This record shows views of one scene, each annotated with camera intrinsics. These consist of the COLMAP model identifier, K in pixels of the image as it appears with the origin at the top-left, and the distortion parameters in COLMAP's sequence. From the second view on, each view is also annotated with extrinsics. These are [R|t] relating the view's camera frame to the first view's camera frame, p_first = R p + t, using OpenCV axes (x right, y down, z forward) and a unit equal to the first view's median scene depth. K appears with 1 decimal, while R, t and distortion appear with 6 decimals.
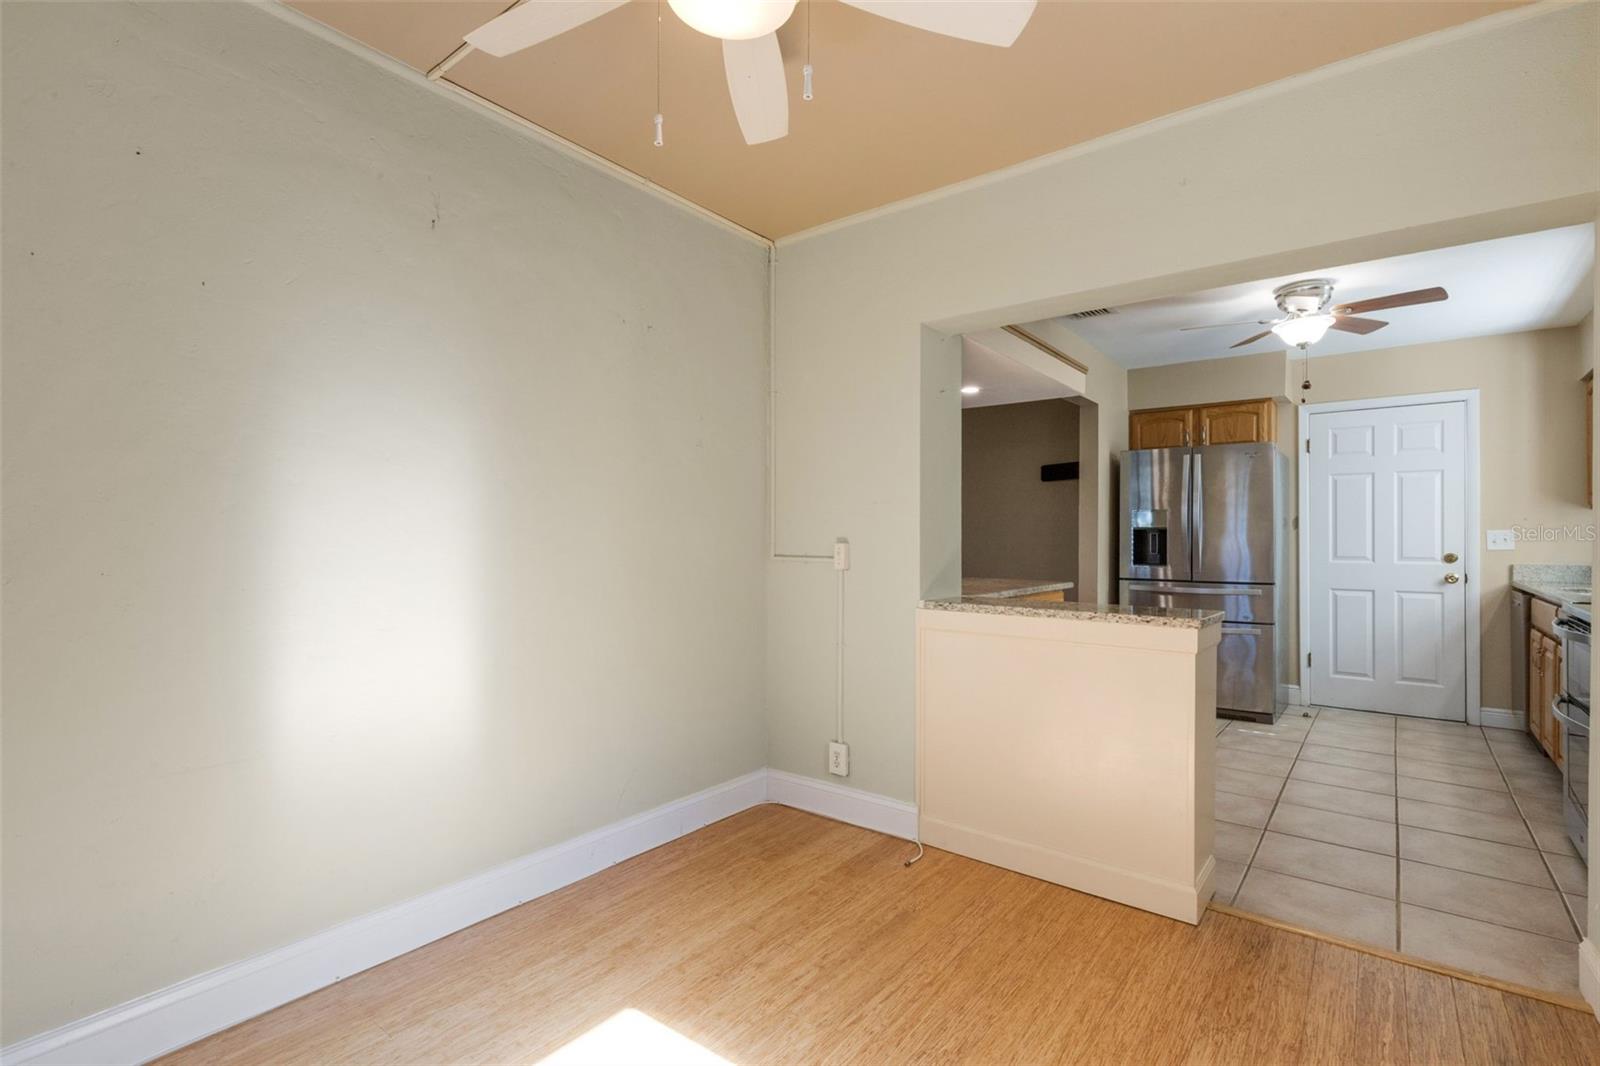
lens RADIAL K [[747.5, 0, 795.4], [0, 747.5, 533.9], [0, 0, 1]] dist [0.009261, -0.000732]
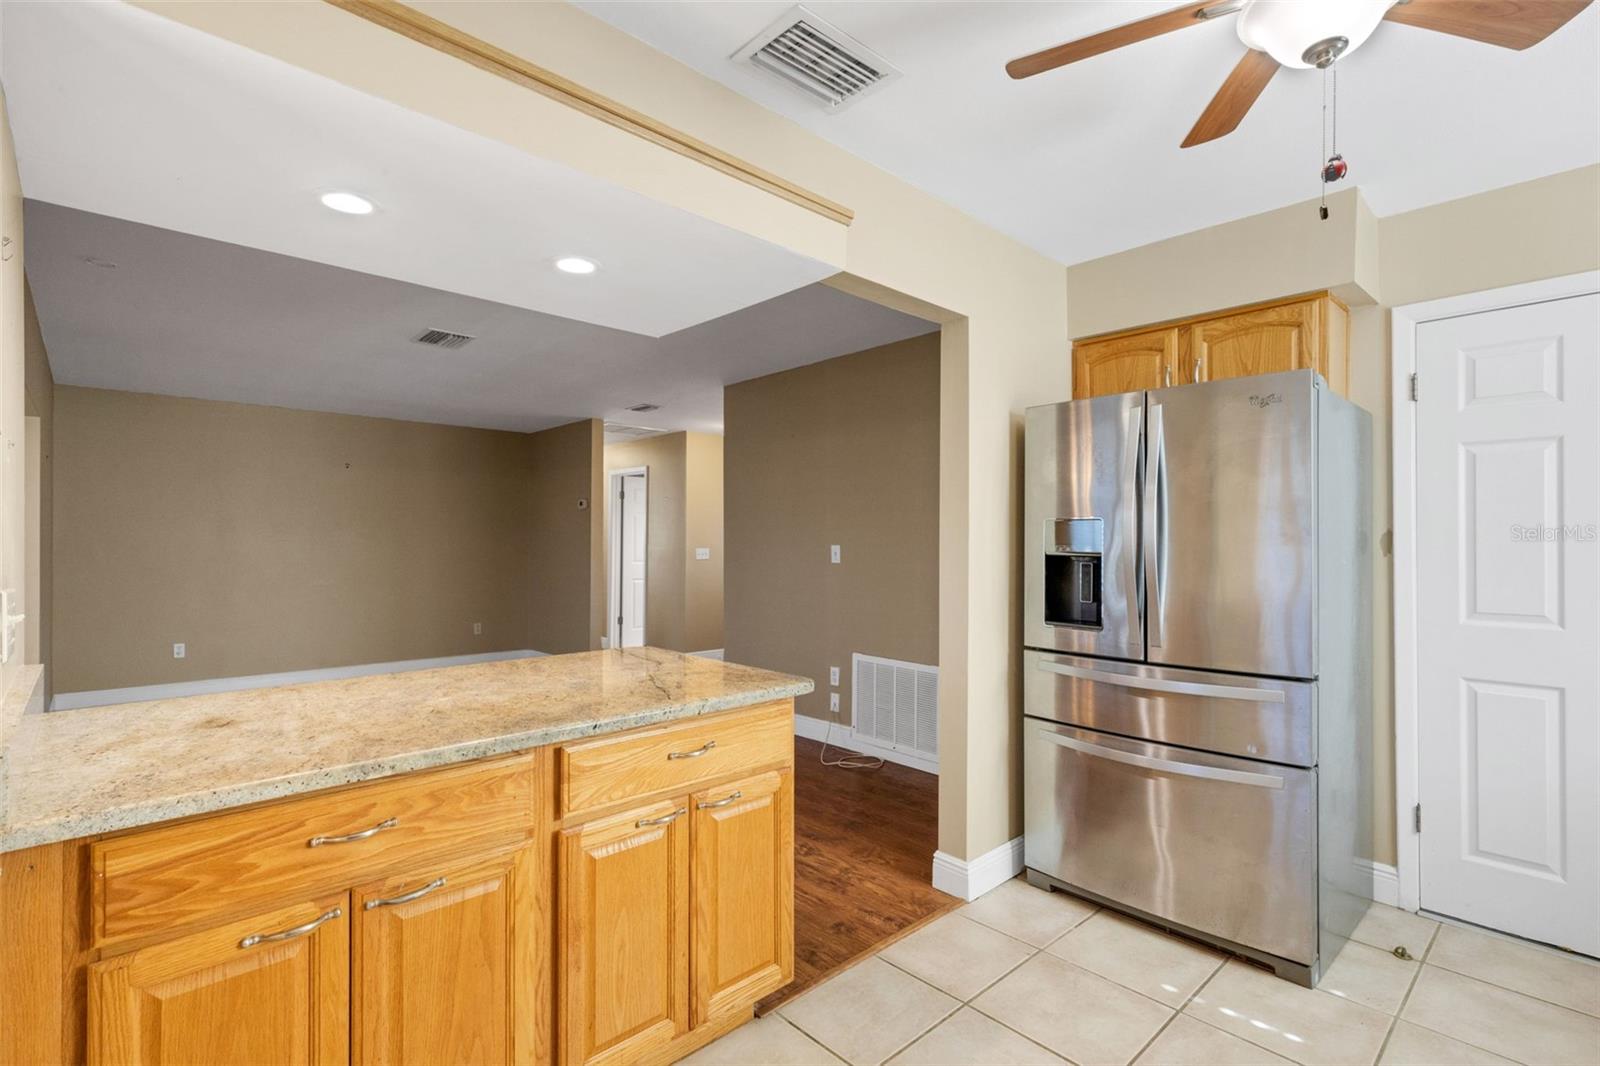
lens RADIAL K [[747.5, 0, 805.7], [0, 747.5, 536.3], [0, 0, 1]] dist [0.009261, -0.000732]
pose [[0.990447, -0.003636, -0.137845, 0.356095], [0.004042, 0.999988, 0.002665, -0.021783], [0.137834, -0.003197, 0.990450, 0.455351]]
